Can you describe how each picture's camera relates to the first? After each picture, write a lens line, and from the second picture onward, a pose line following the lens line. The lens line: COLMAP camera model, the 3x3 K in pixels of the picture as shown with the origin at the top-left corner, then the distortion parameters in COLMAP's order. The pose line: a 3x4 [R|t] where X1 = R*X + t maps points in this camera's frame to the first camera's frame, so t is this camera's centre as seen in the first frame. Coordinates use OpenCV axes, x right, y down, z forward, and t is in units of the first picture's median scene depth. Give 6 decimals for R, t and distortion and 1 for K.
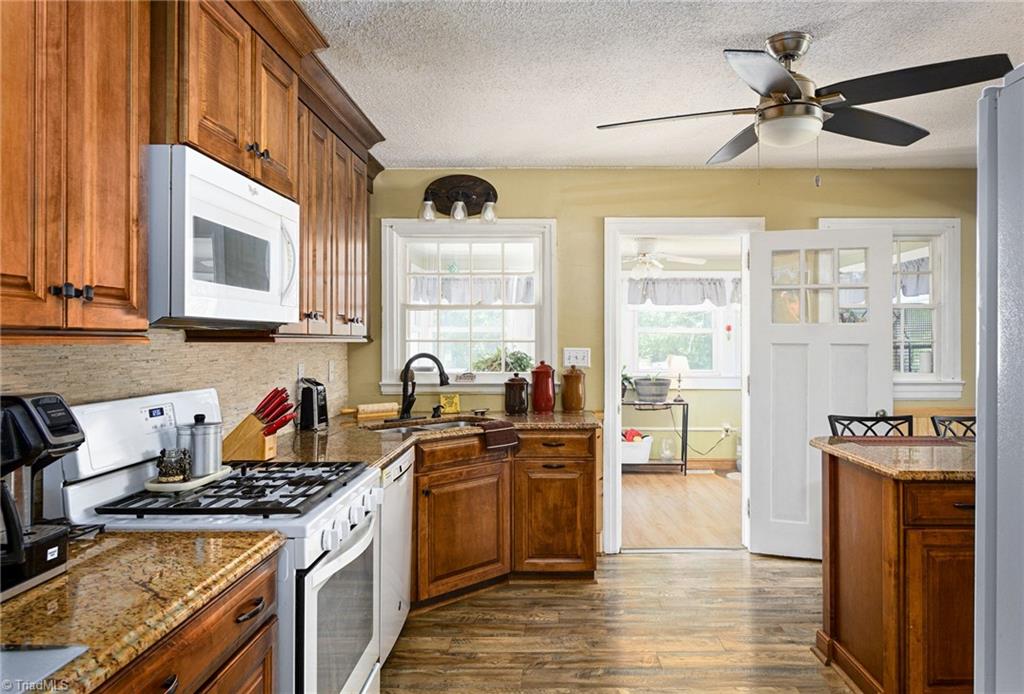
lens RADIAL K [[718.4, 0, 512.0], [0, 718.4, 347.0], [0, 0, 1]] dist [0.001620, 0.000541]
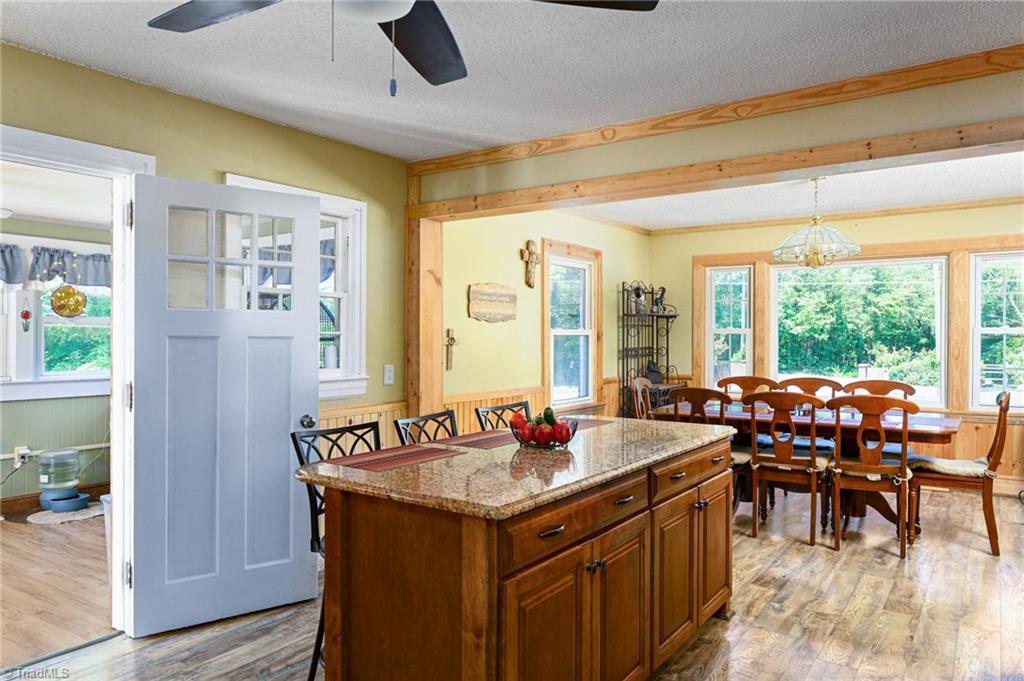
lens RADIAL K [[690.6, 0, 512.0], [0, 690.6, 340.5], [0, 0, 1]] dist [-0.006107, -0.000802]
pose [[0.538948, -0.004597, 0.842326, -0.030346], [0.003952, 0.999988, 0.002929, -0.000855], [-0.842330, 0.001750, 0.538960, 0.352859]]
